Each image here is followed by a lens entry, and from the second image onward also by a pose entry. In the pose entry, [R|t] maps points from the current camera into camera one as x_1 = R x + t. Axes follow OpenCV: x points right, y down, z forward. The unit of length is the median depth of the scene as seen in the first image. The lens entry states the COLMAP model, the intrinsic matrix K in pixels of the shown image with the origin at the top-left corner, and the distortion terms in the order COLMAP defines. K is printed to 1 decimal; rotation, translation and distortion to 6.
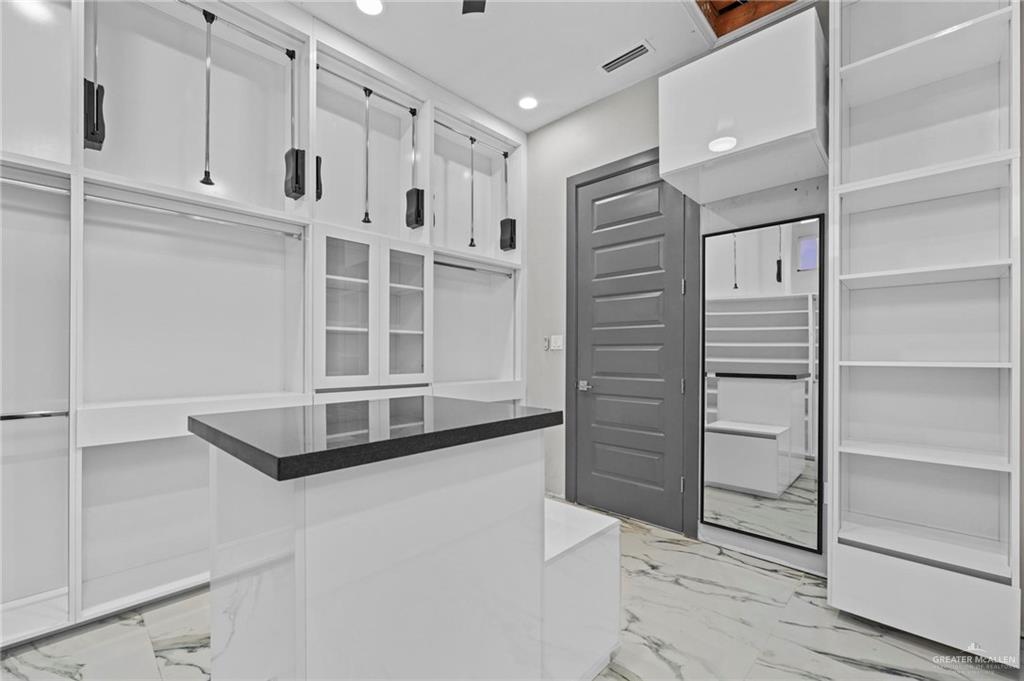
lens RADIAL K [[428.2, 0, 508.1], [0, 428.2, 345.7], [0, 0, 1]] dist [-0.004486, 0.000029]
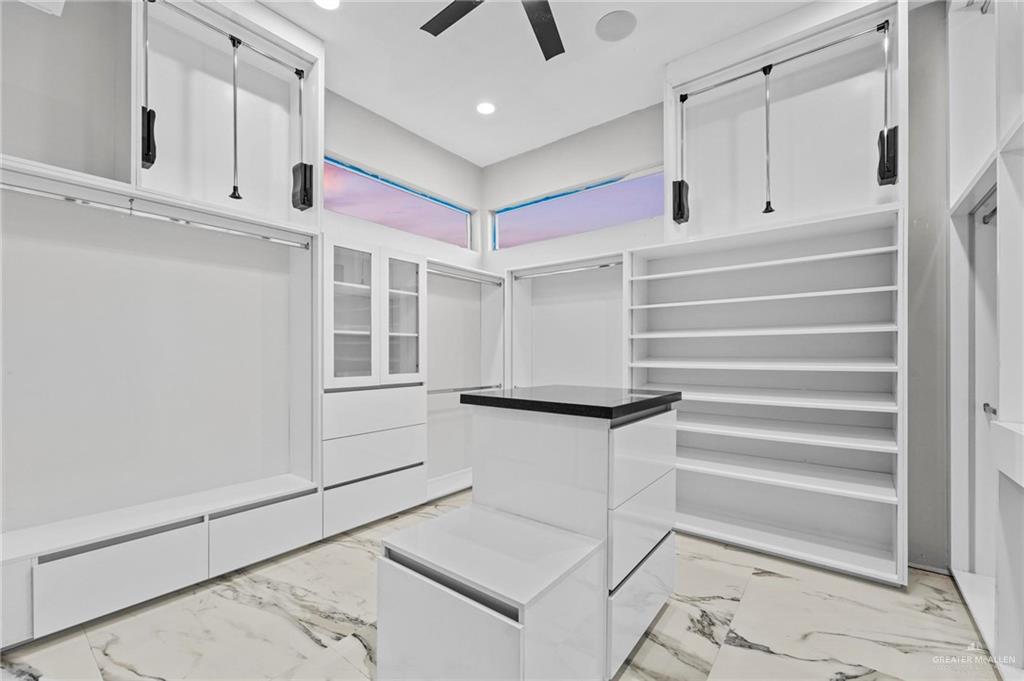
lens RADIAL K [[417.8, 0, 516.0], [0, 417.8, 349.2], [0, 0, 1]] dist [0.000284, -0.000548]
pose [[0.993543, -0.007592, 0.113204, -0.090312], [0.006807, 0.999950, 0.007319, -0.001816], [-0.113254, -0.006502, 0.993545, -0.092341]]
